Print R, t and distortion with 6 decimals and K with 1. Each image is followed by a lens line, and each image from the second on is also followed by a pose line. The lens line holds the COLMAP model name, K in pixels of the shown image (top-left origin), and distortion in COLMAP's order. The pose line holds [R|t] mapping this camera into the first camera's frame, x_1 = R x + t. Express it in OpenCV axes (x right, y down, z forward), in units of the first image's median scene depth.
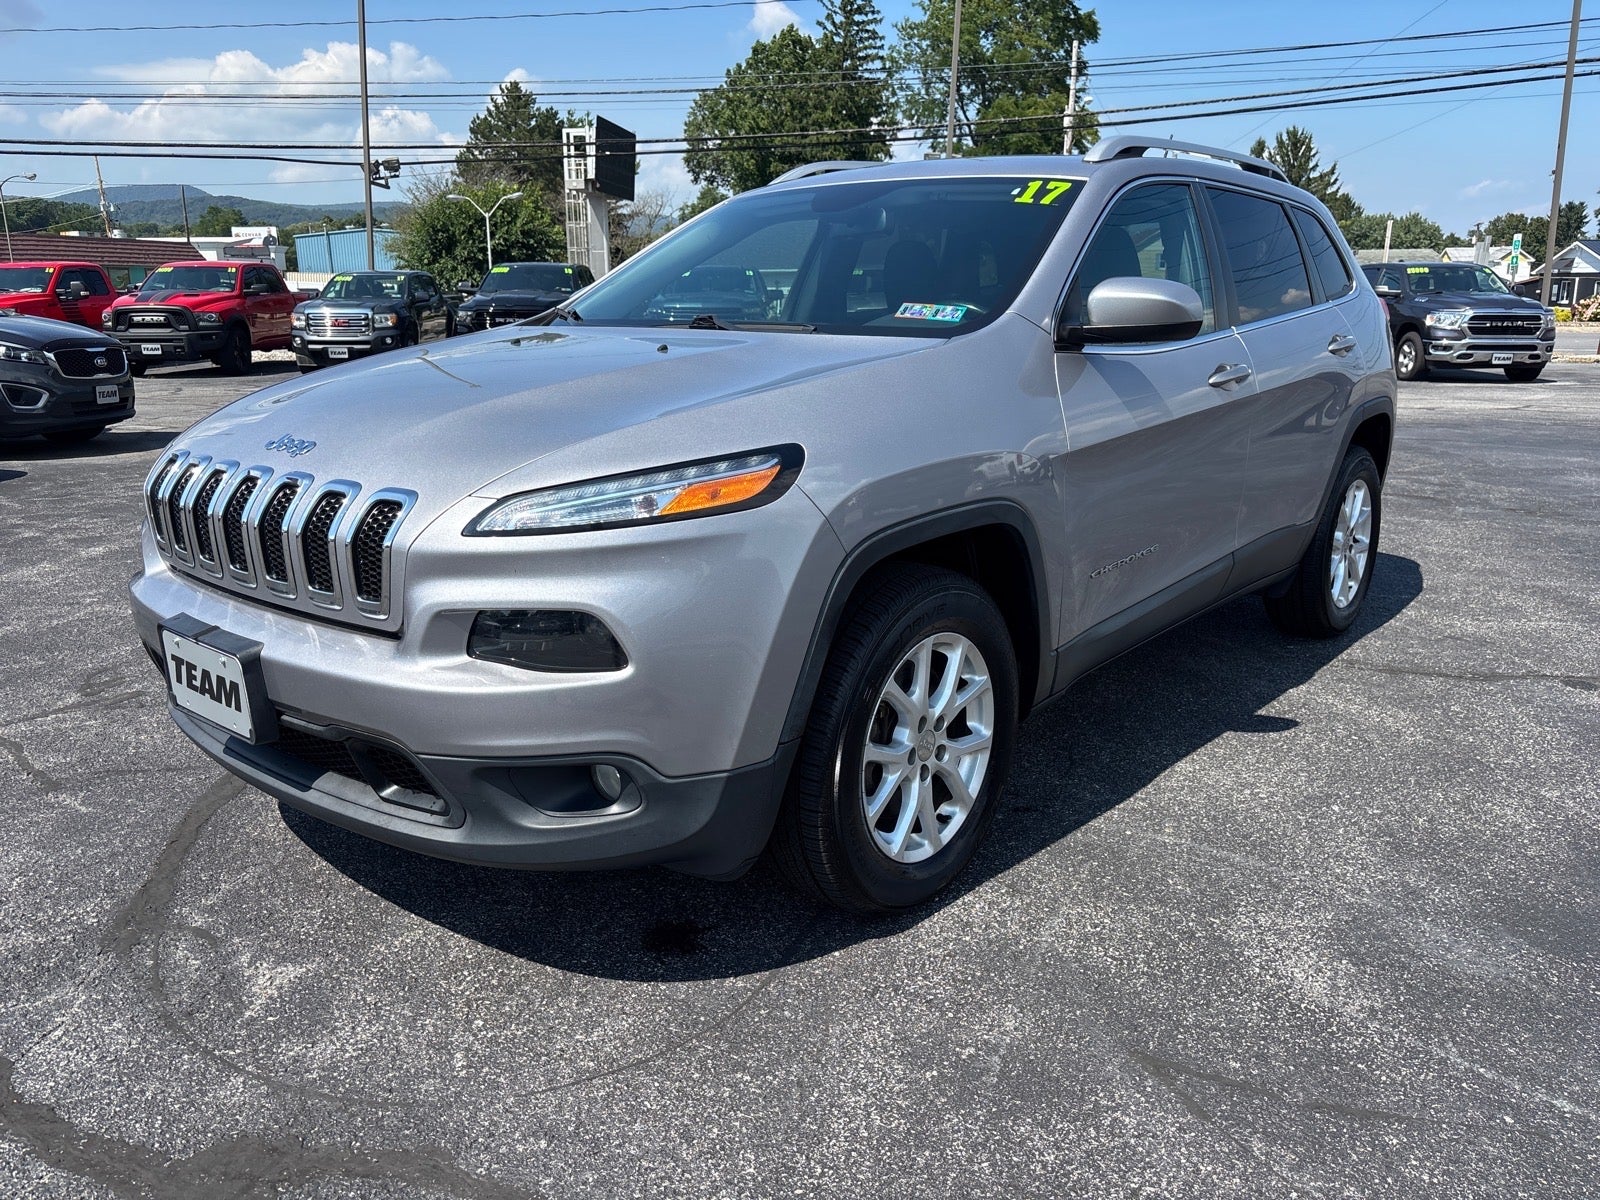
lens RADIAL K [[1186.4, 0, 800.0], [0, 1186.4, 600.0], [0, 0, 1]] dist [0.046332, -0.053307]
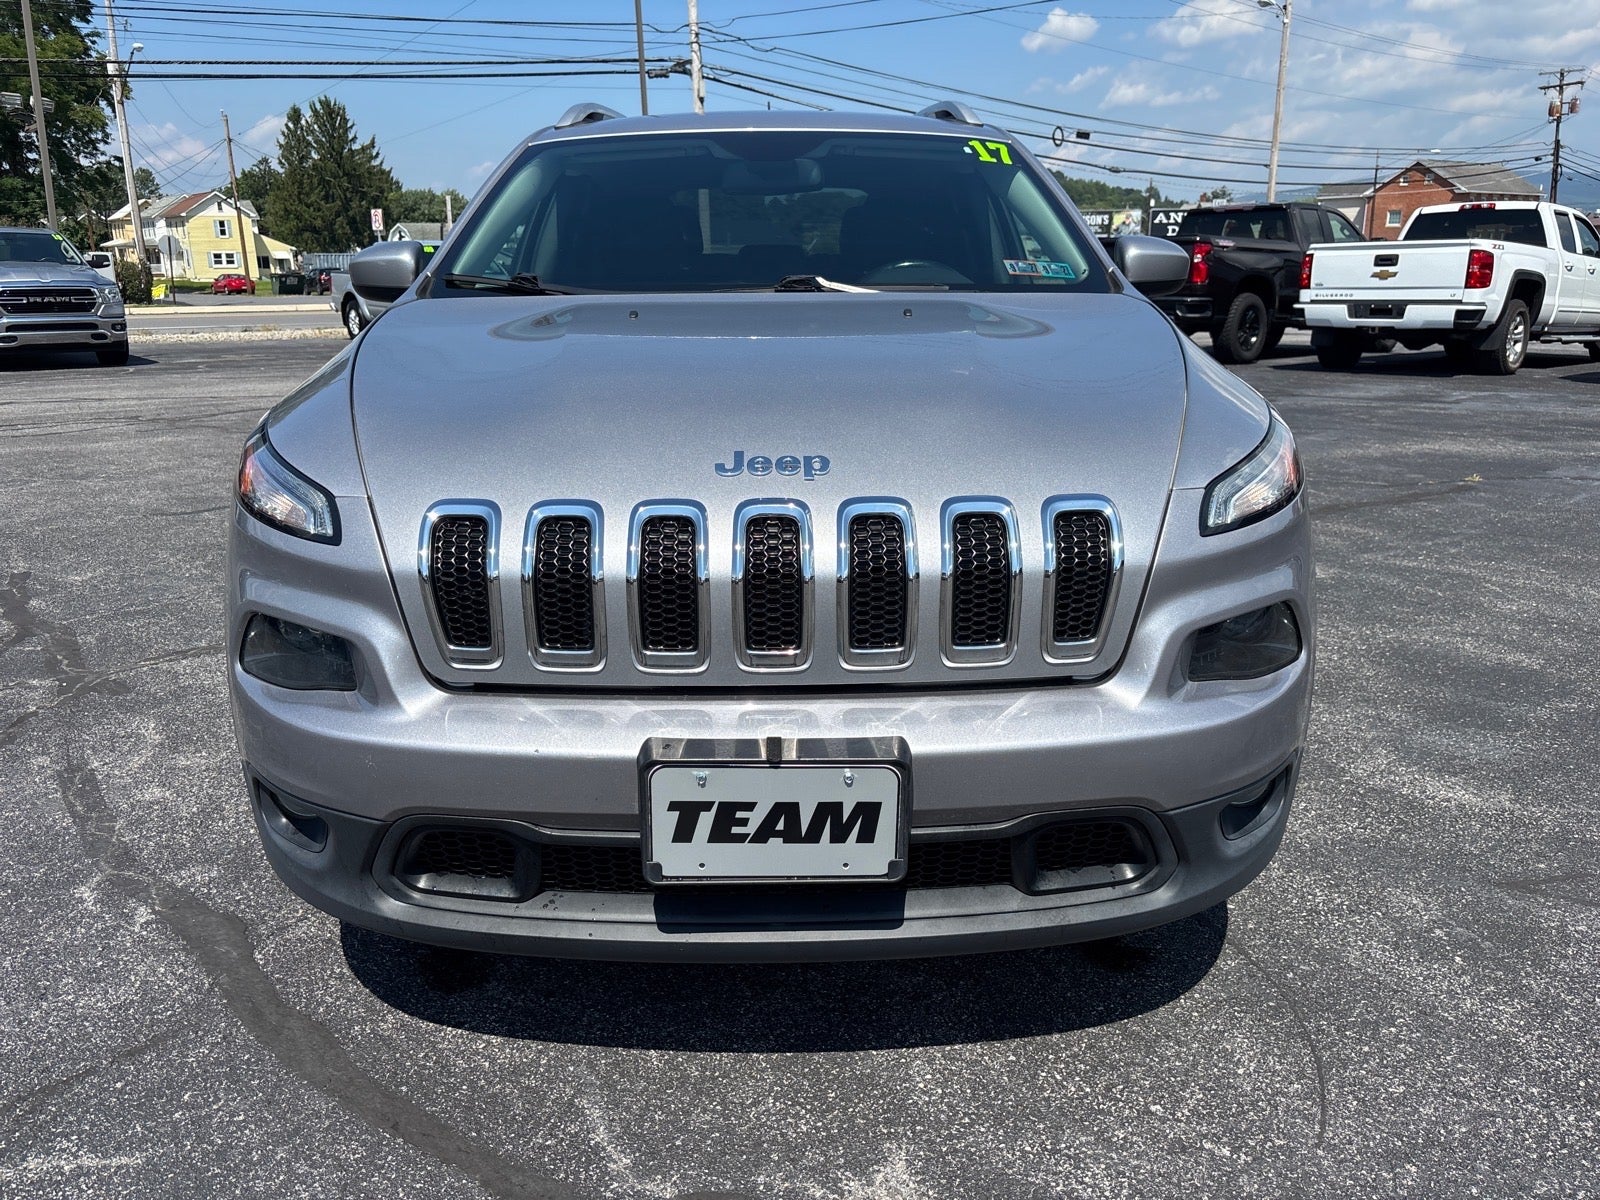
lens RADIAL K [[1186.4, 0, 800.0], [0, 1186.4, 600.0], [0, 0, 1]] dist [0.046332, -0.053307]
pose [[0.758856, -0.180625, 0.625710, -1.033119], [0.166216, 0.982667, 0.082084, -0.127050], [-0.629691, 0.041713, 0.775725, 0.534513]]
